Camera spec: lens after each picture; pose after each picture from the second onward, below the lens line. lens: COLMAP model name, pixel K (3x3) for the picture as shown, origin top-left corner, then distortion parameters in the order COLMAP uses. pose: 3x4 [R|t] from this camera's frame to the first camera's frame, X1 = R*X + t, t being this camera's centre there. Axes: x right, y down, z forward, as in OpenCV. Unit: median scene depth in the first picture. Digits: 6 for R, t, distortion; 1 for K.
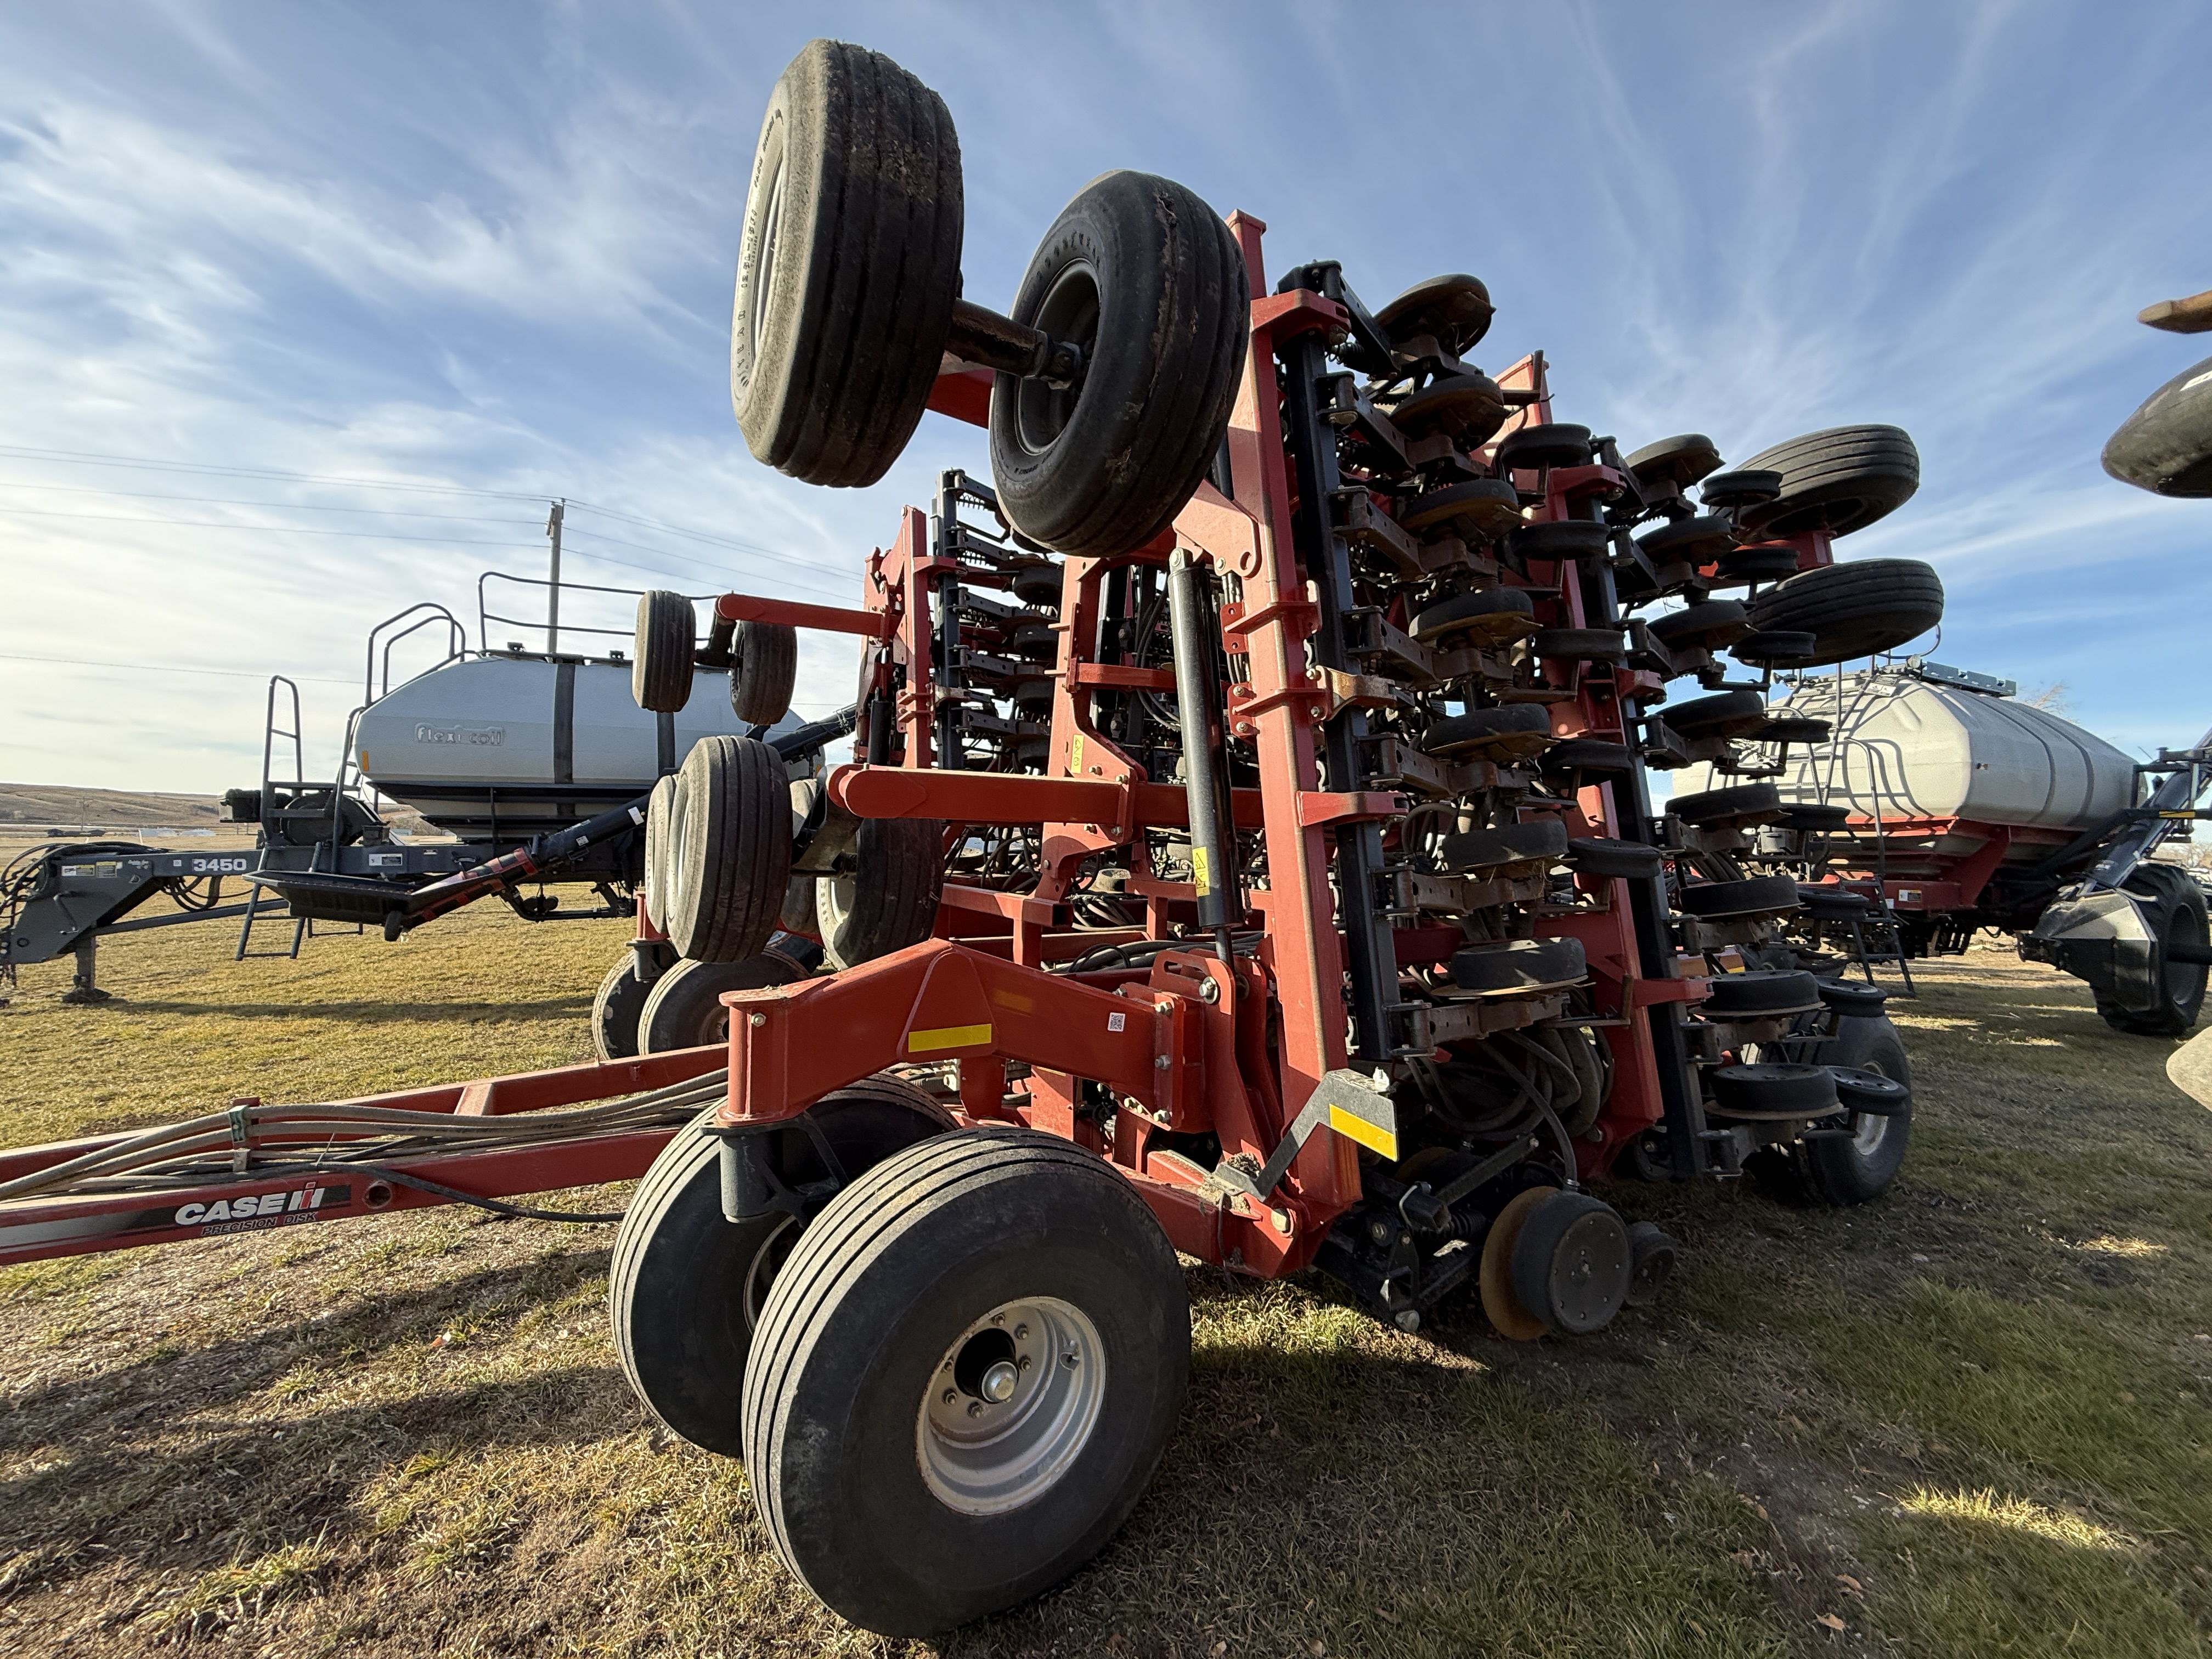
lens RADIAL K [[887.3, 0, 1107.9], [0, 887.3, 820.8], [0, 0, 1]] dist [-0.000750, -0.000557]
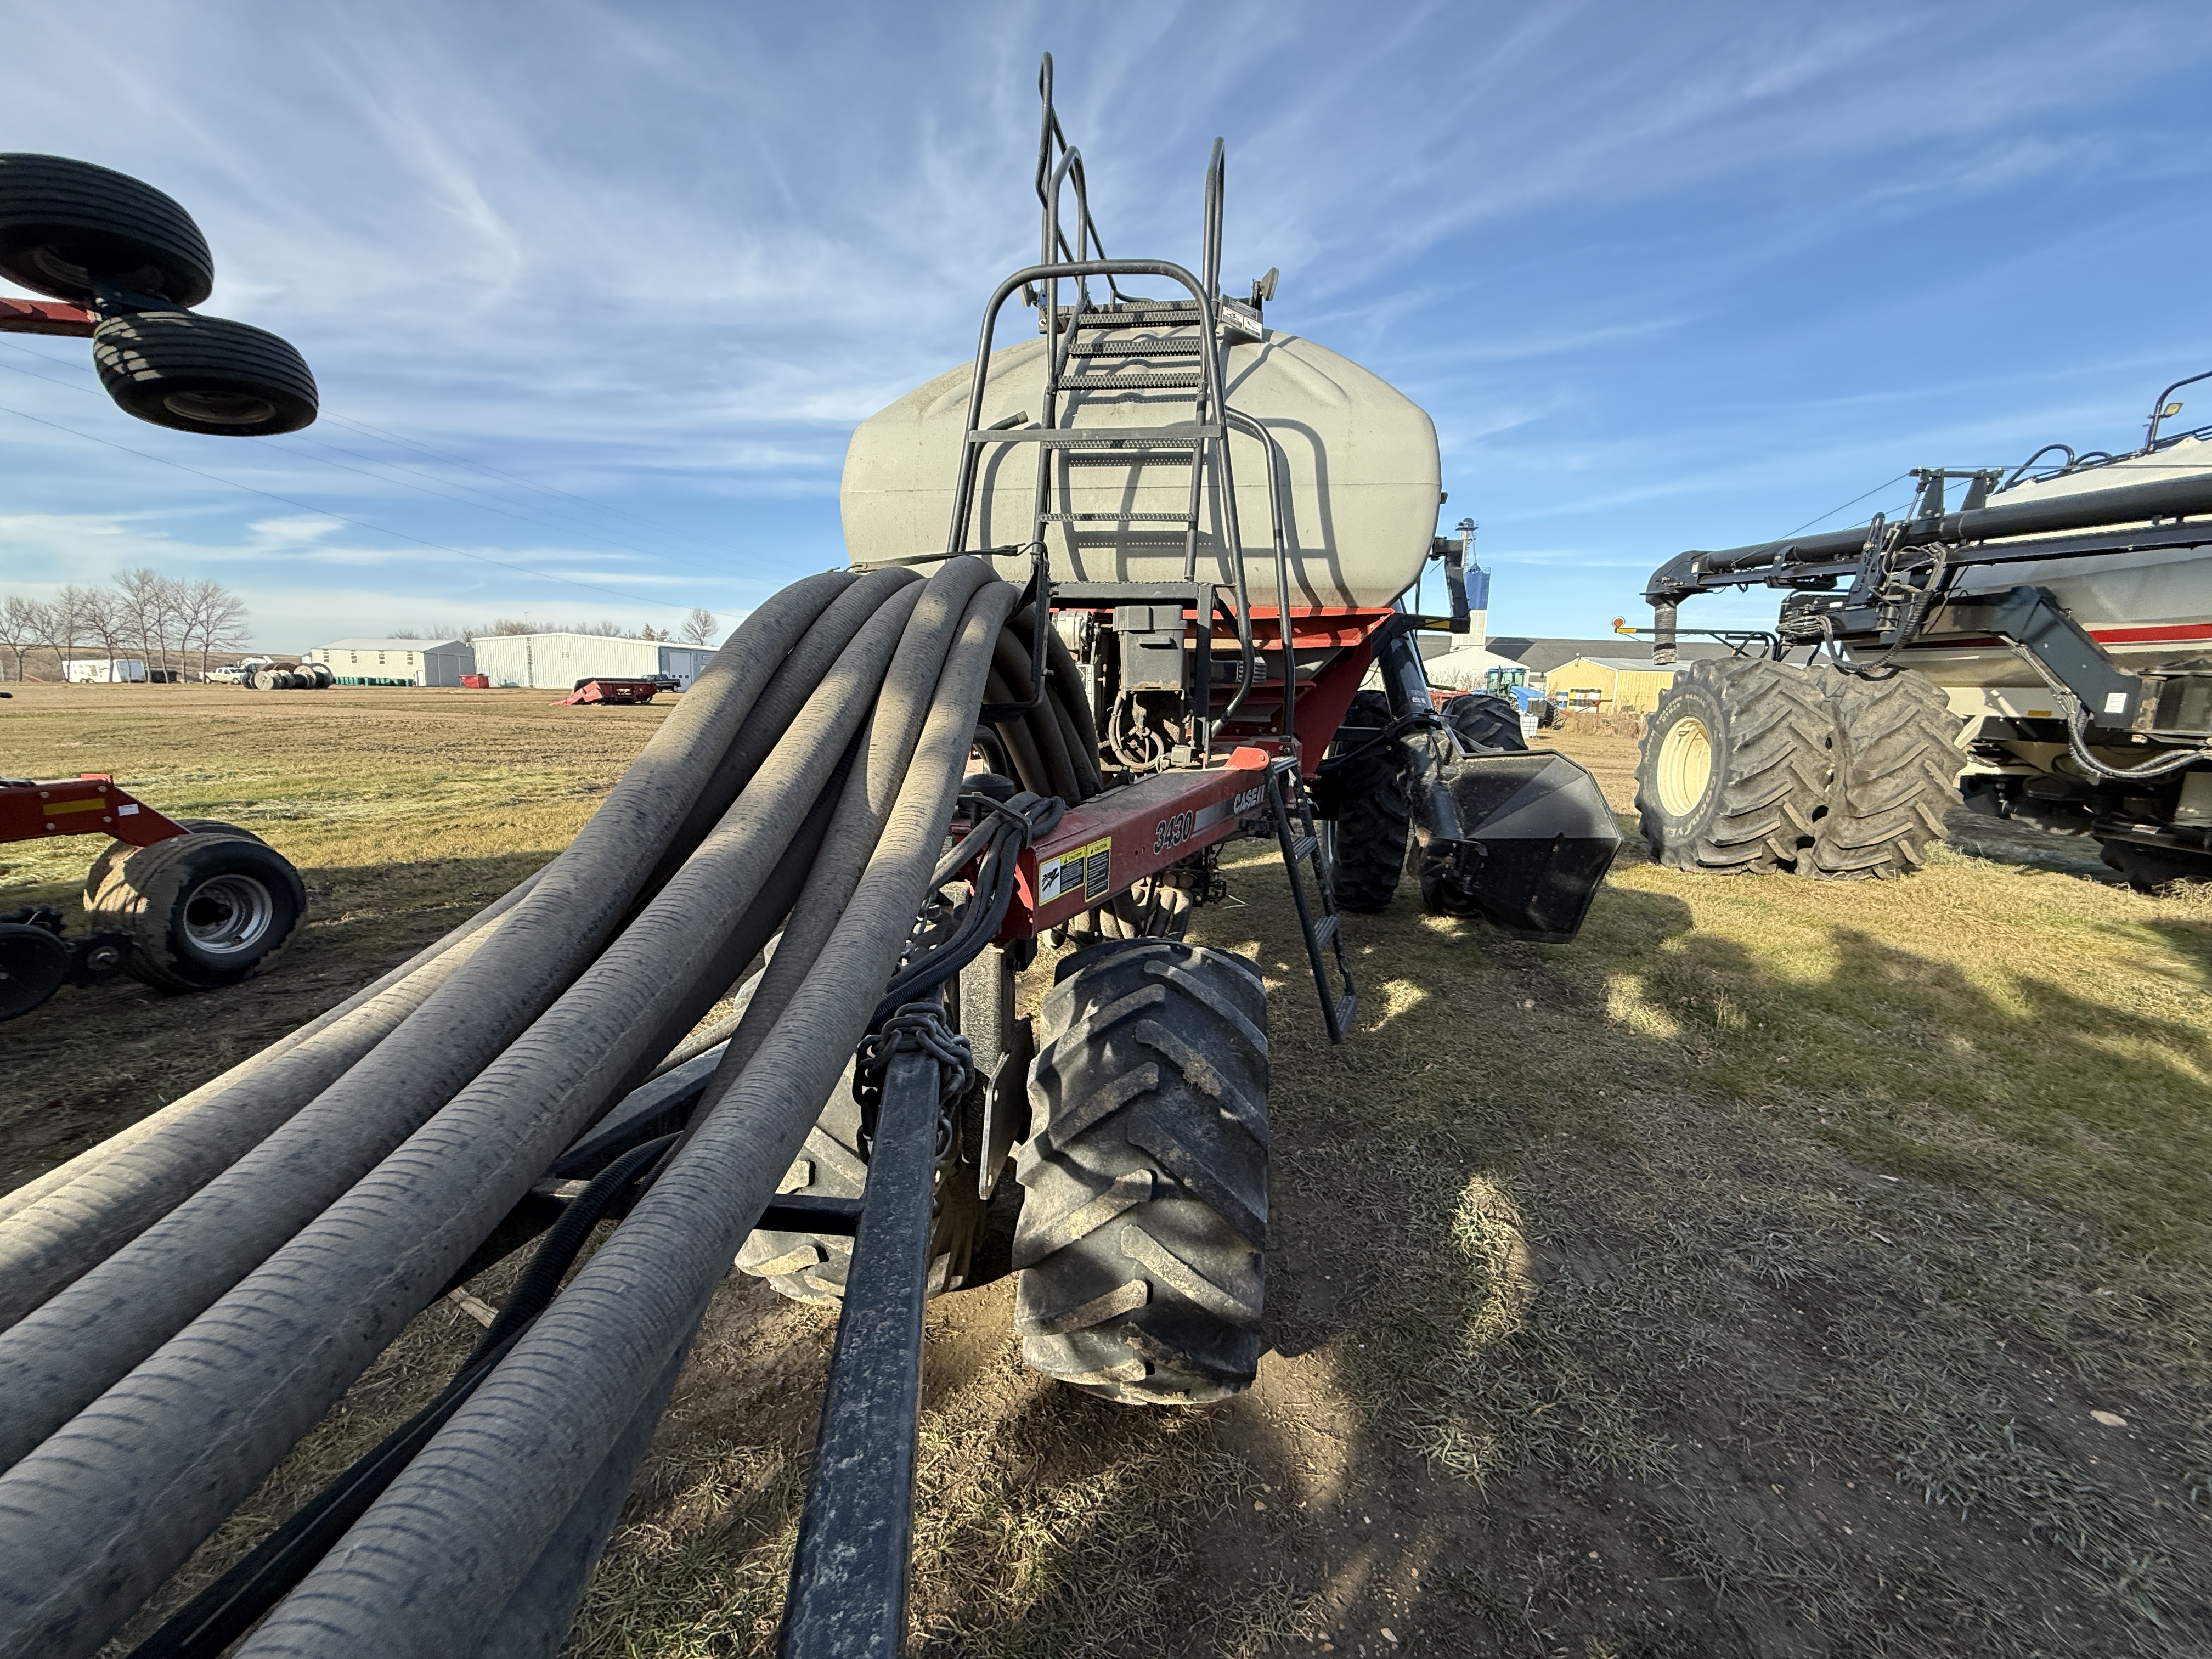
lens RADIAL K [[887.3, 0, 1107.9], [0, 887.3, 820.8], [0, 0, 1]] dist [-0.000750, -0.000557]
pose [[0.583205, -0.139561, 0.800247, 0.451638], [-0.027330, 0.981202, 0.191037, 0.019529], [-0.811865, -0.133284, 0.568428, 0.801874]]
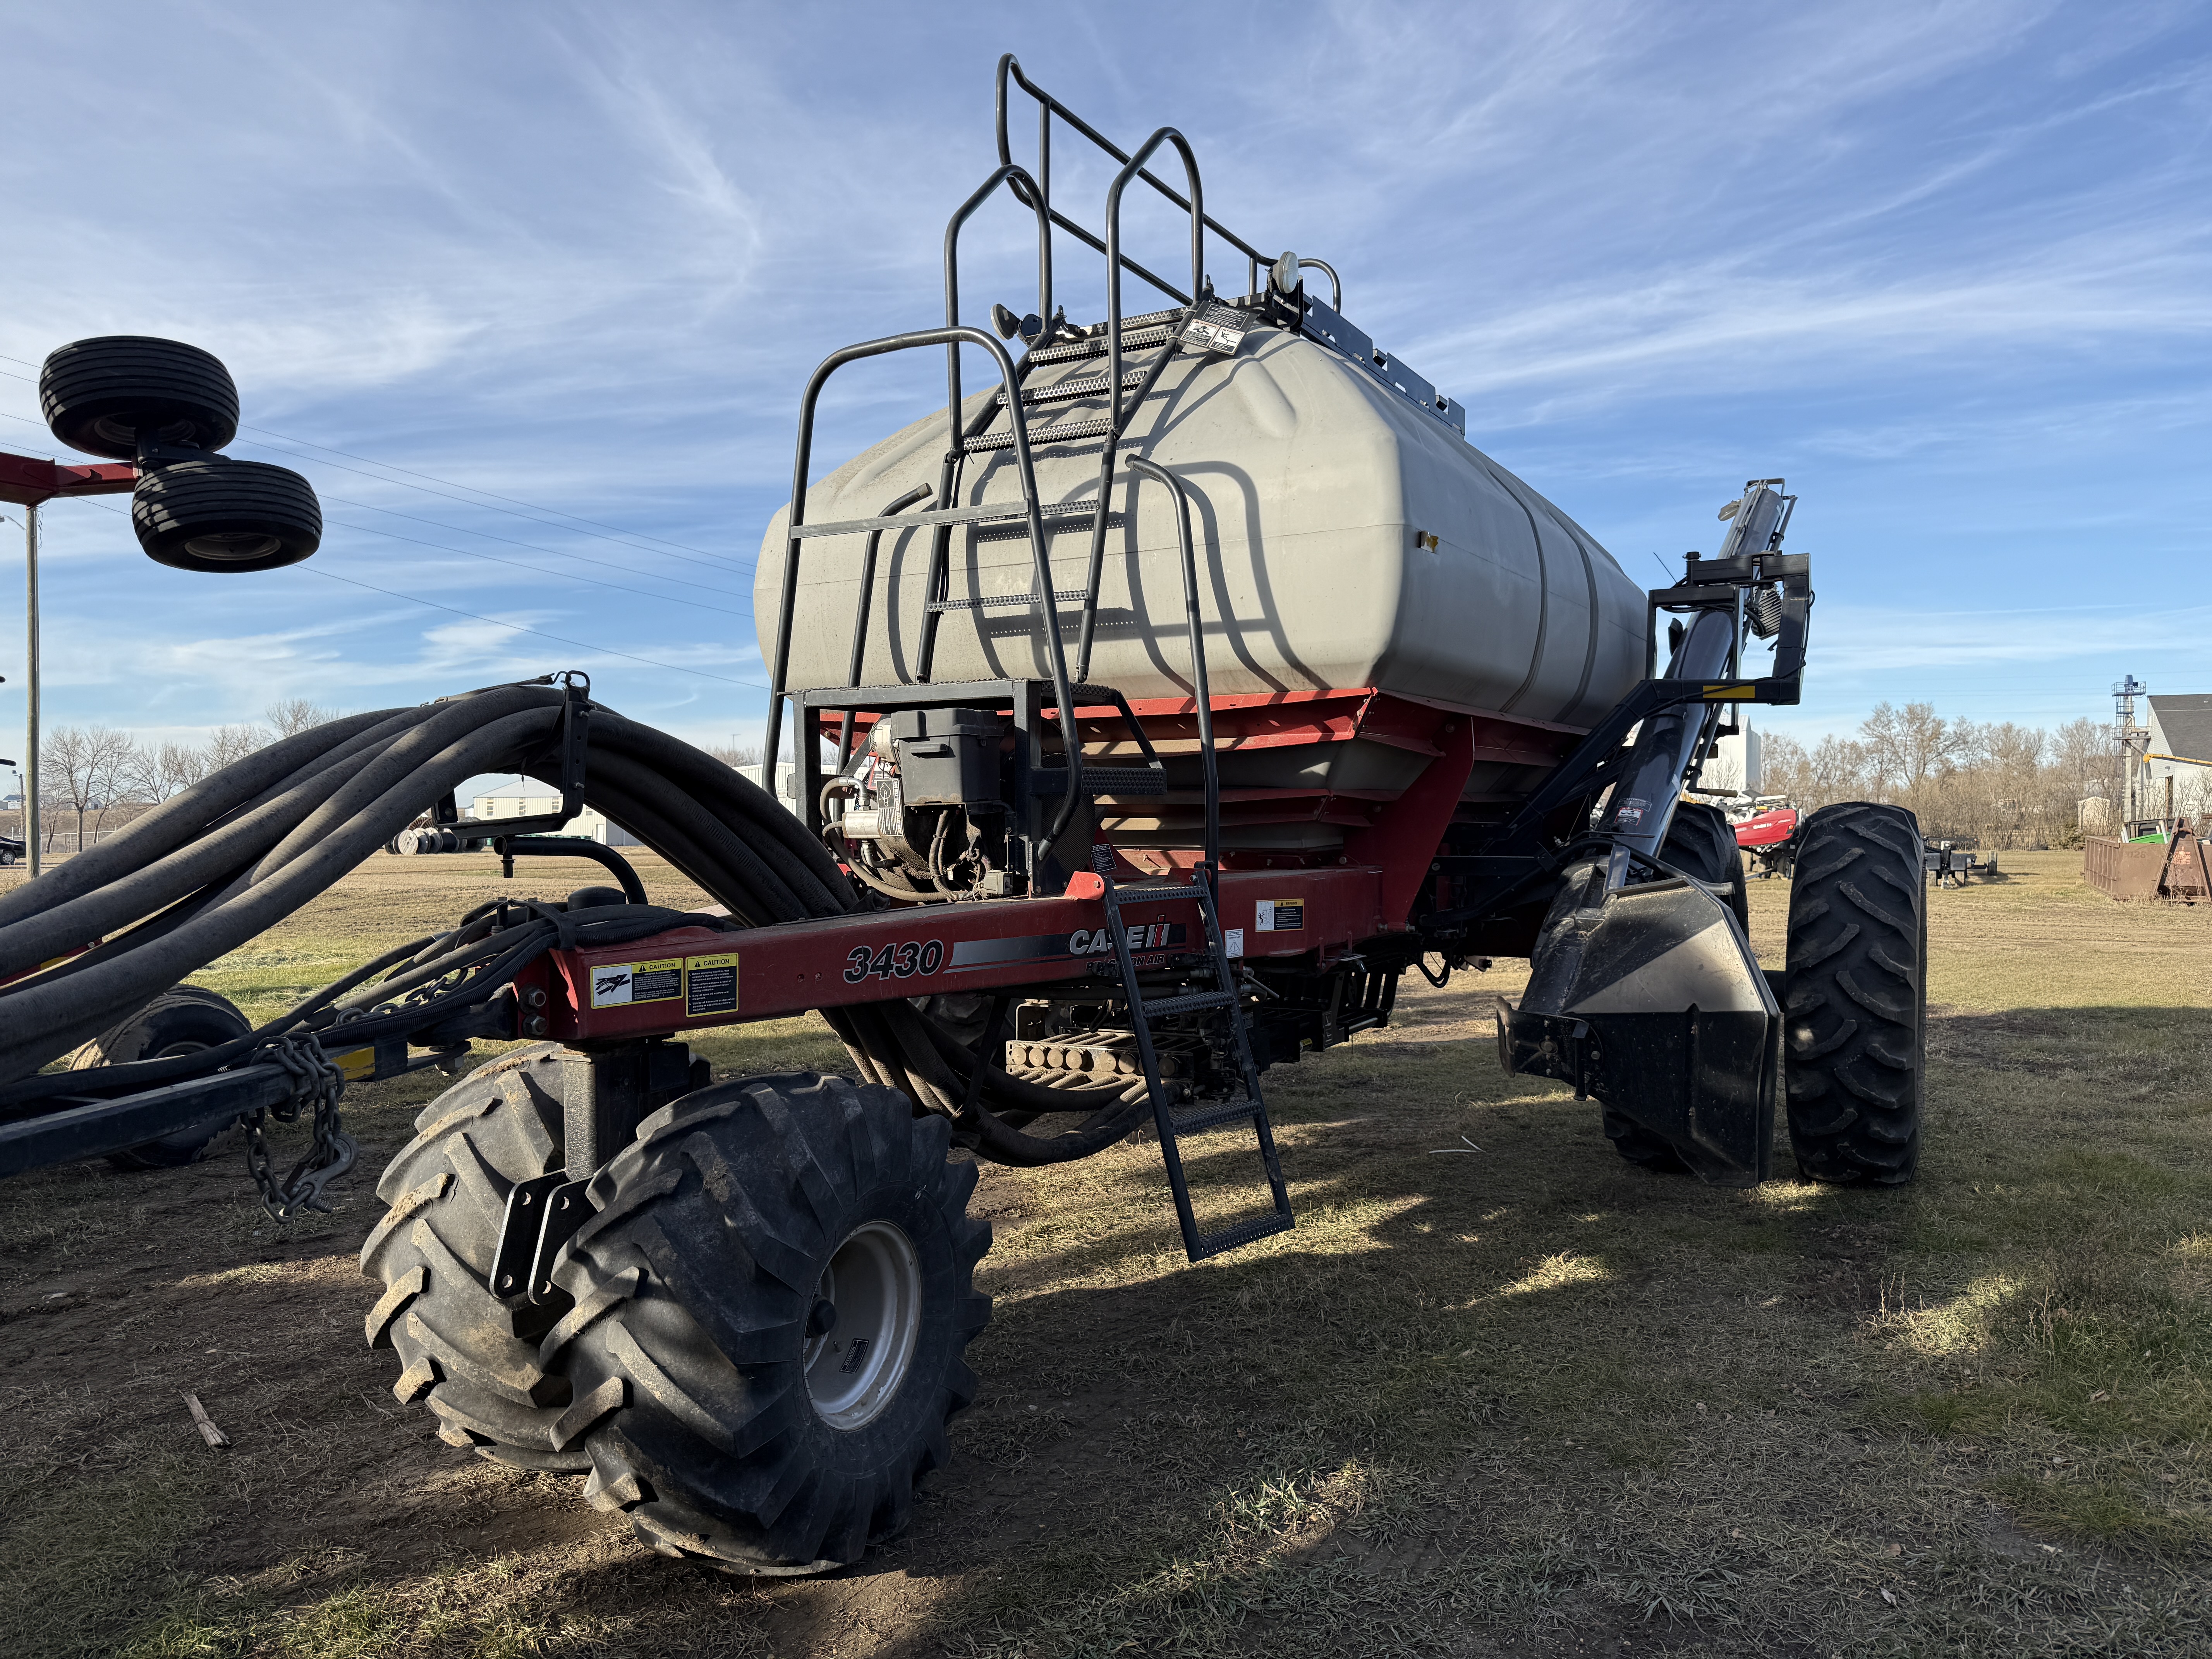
lens RADIAL K [[1555.7, 0, 1104.6], [0, 1555.7, 817.4], [0, 0, 1]] dist [0.080038, -0.095428]
pose [[0.823545, -0.037407, 0.566016, 0.496253], [0.017341, 0.999017, 0.040792, 0.018844], [-0.566985, -0.023779, 0.823385, 0.527383]]
